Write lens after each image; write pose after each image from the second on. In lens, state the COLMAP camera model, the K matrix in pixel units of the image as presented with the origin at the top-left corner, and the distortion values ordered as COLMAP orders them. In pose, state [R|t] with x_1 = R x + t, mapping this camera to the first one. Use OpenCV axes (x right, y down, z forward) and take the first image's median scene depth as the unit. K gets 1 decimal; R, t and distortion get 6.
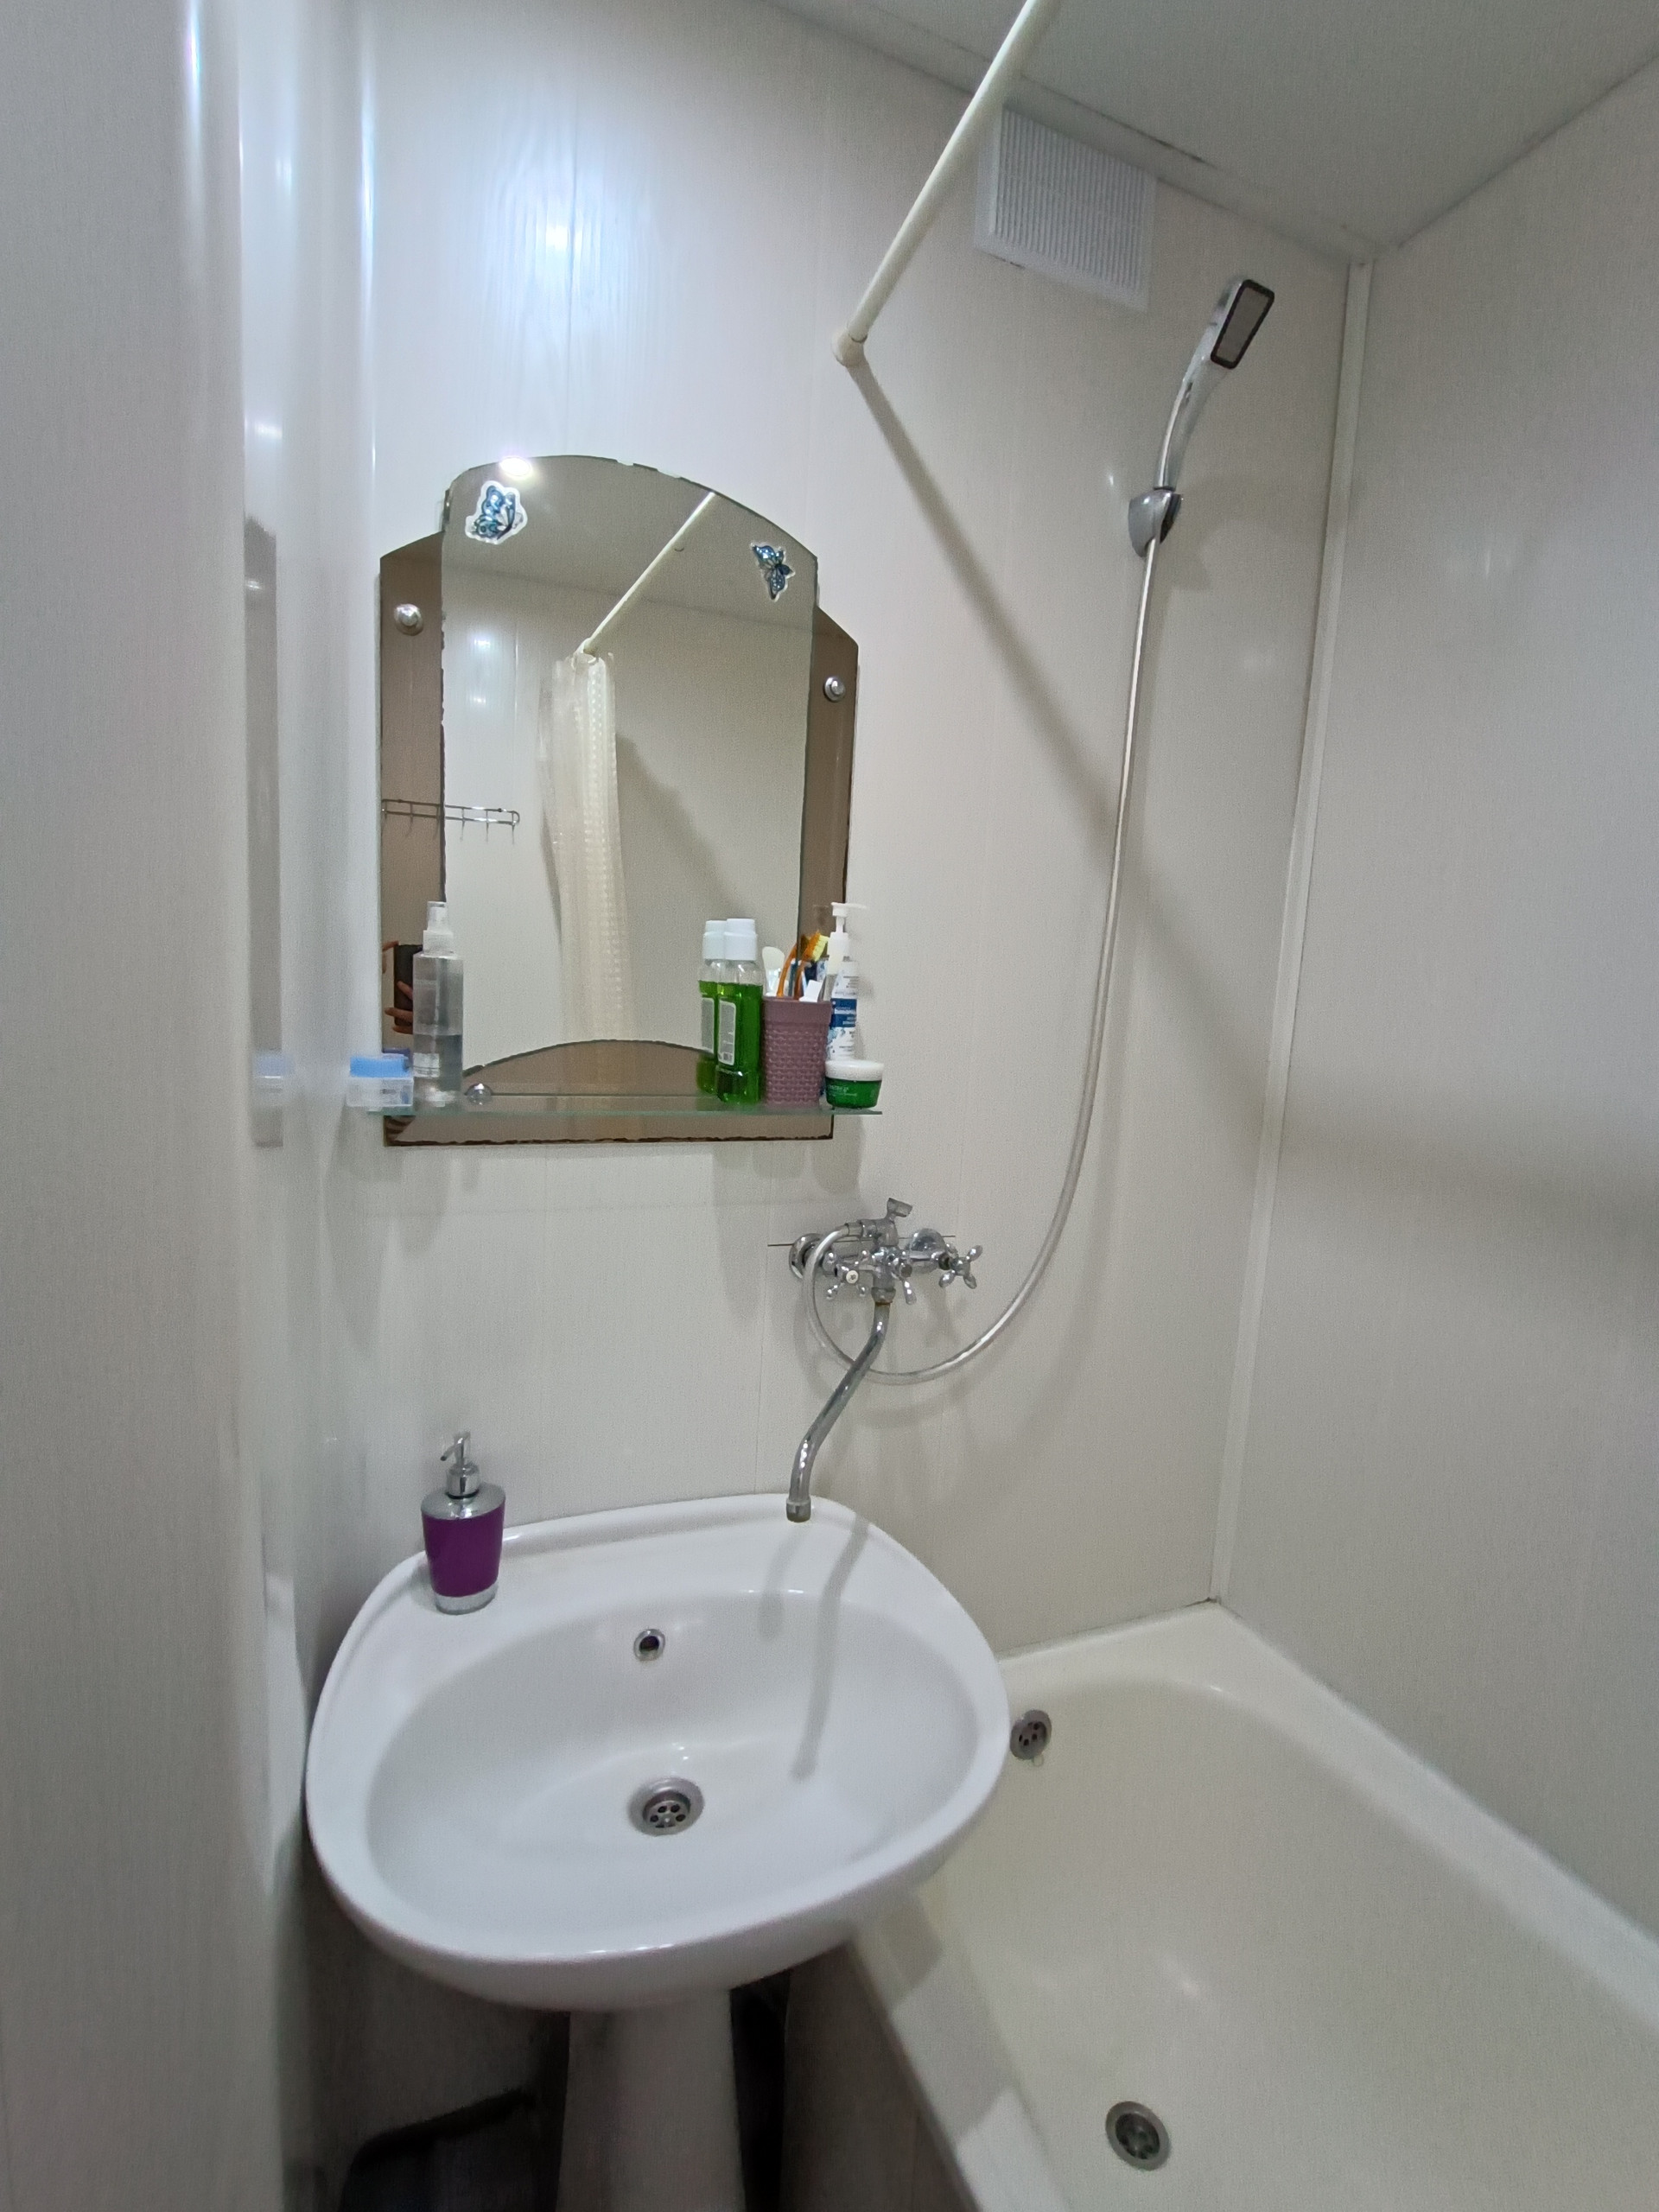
lens RADIAL K [[1001.8, 0, 828.0], [0, 1001.8, 1111.0], [0, 0, 1]] dist [-0.020984, 0.003790]
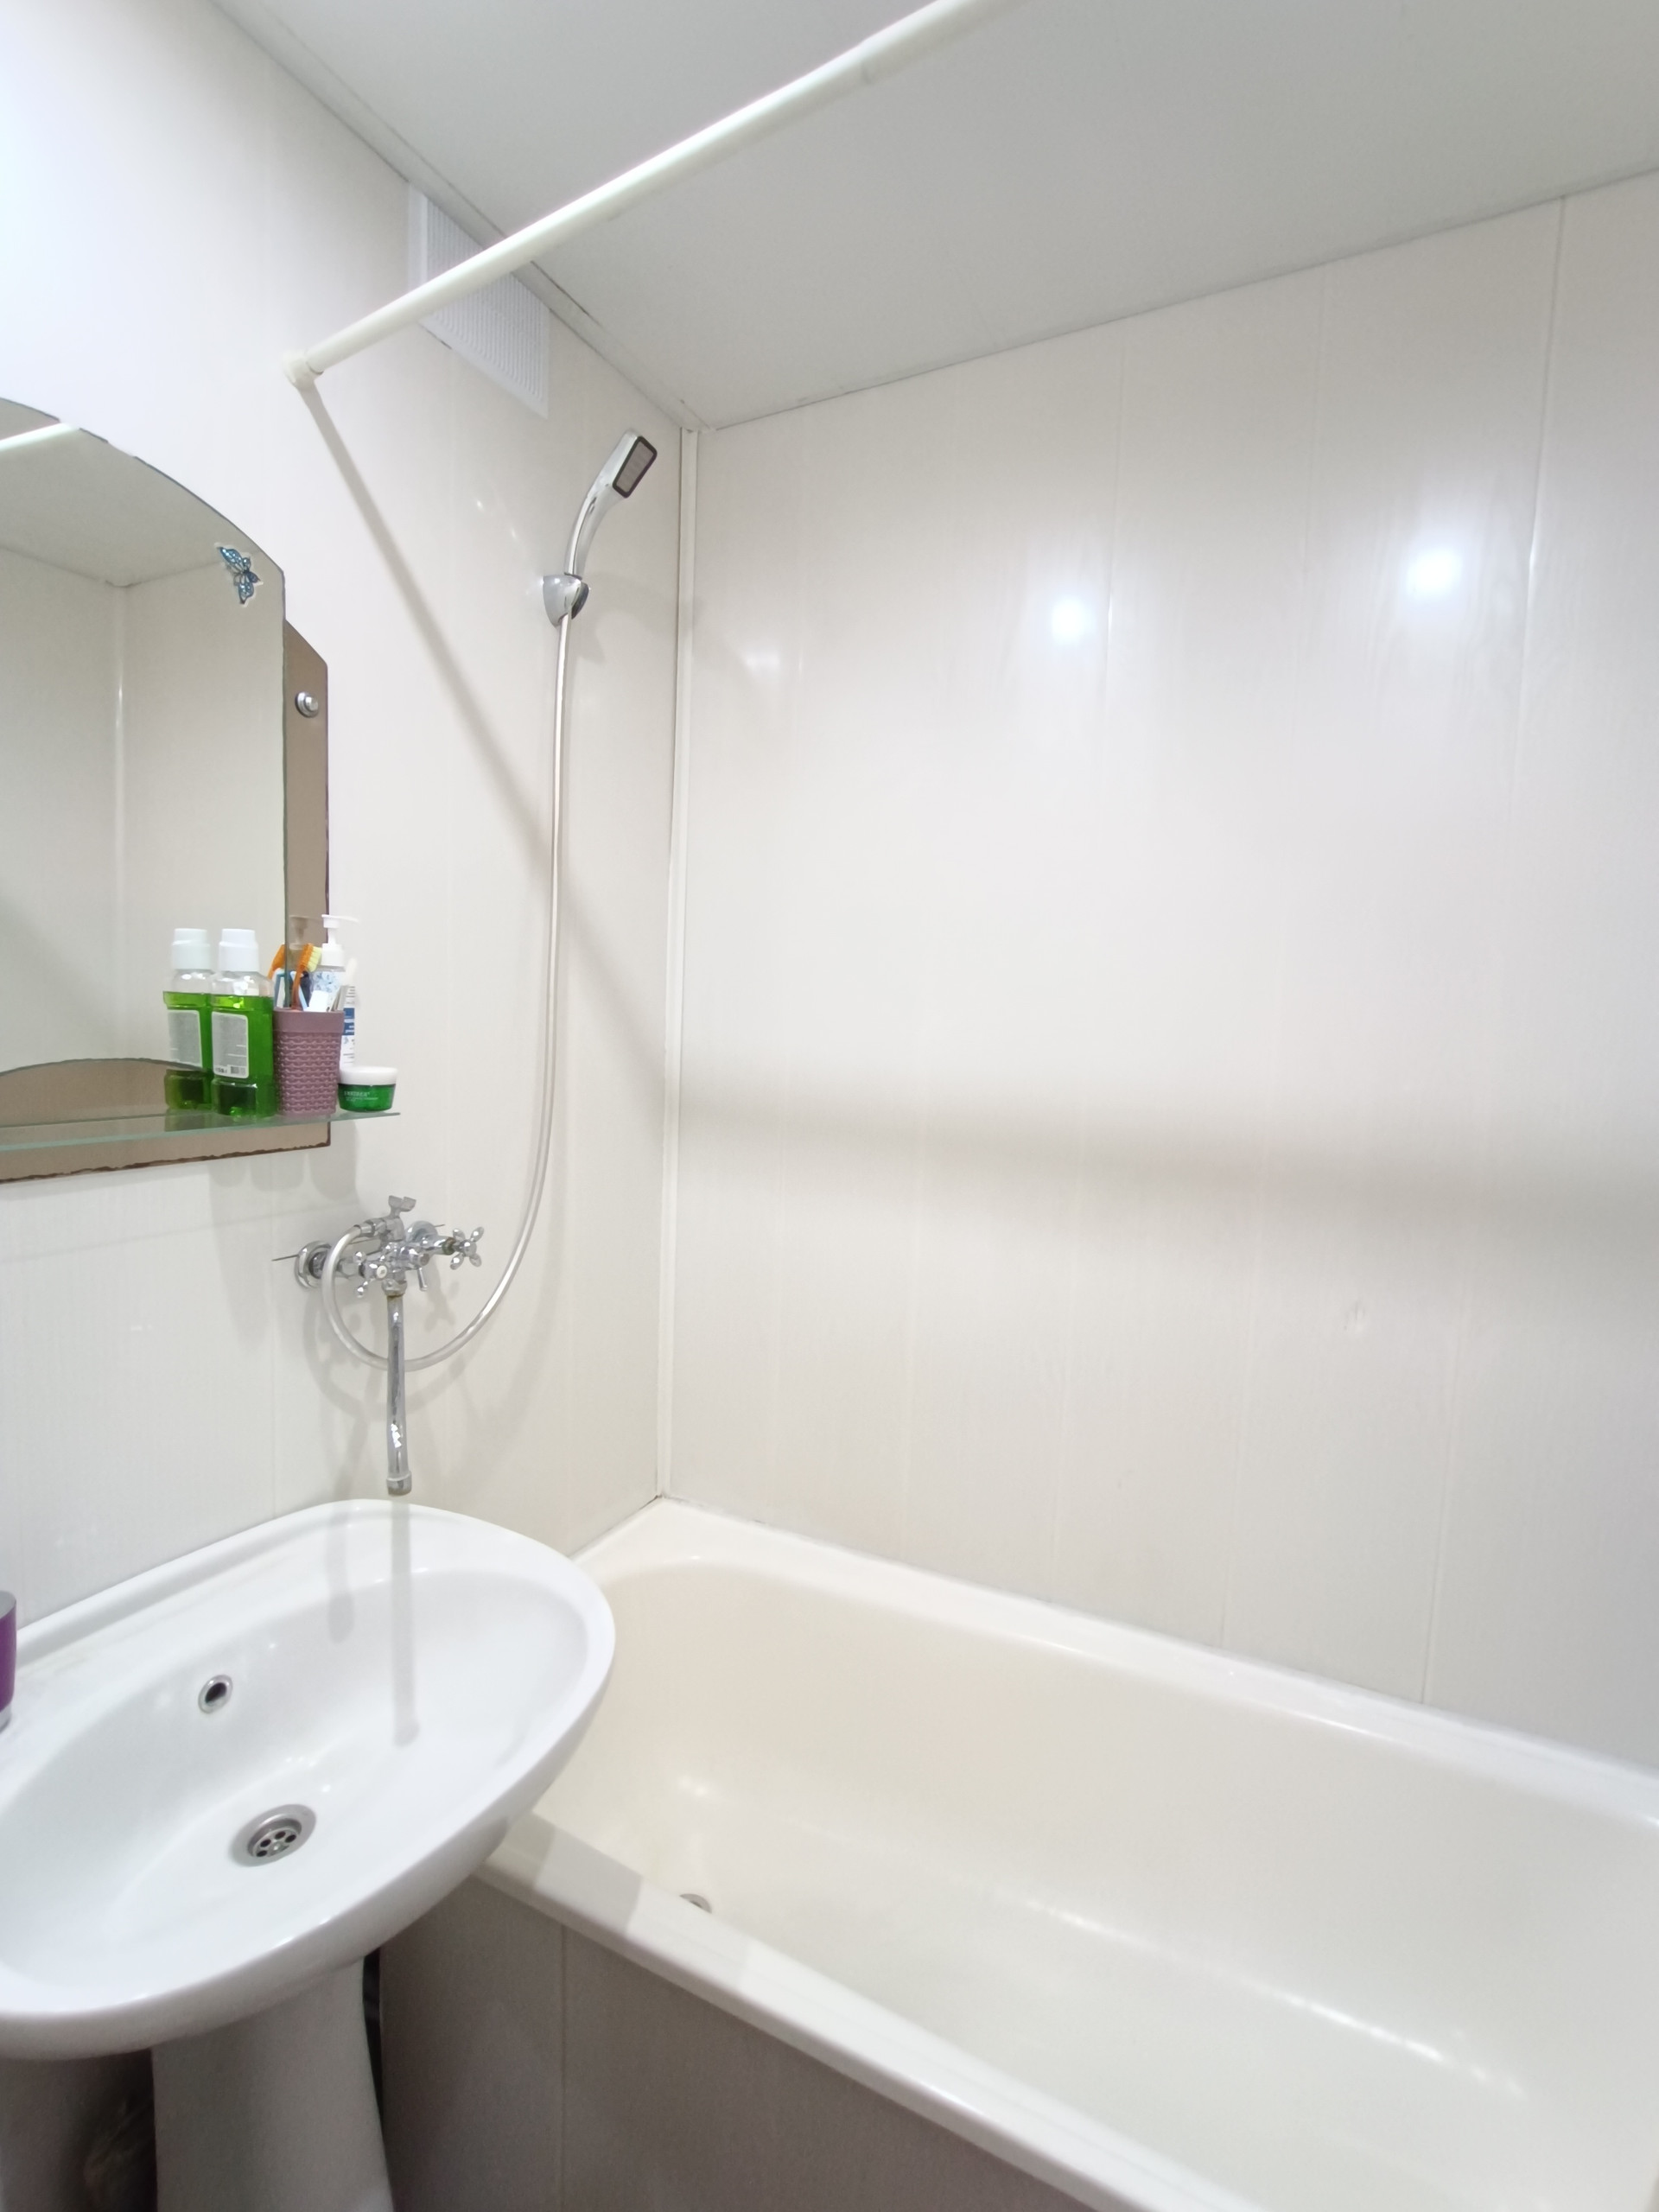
lens RADIAL K [[1001.8, 0, 838.8], [0, 1001.8, 1105.5], [0, 0, 1]] dist [-0.020984, 0.003790]
pose [[0.756787, -0.082495, 0.648436, -0.269534], [0.082226, 0.996139, 0.030764, -0.001041], [-0.648470, 0.030036, 0.760648, -0.108471]]
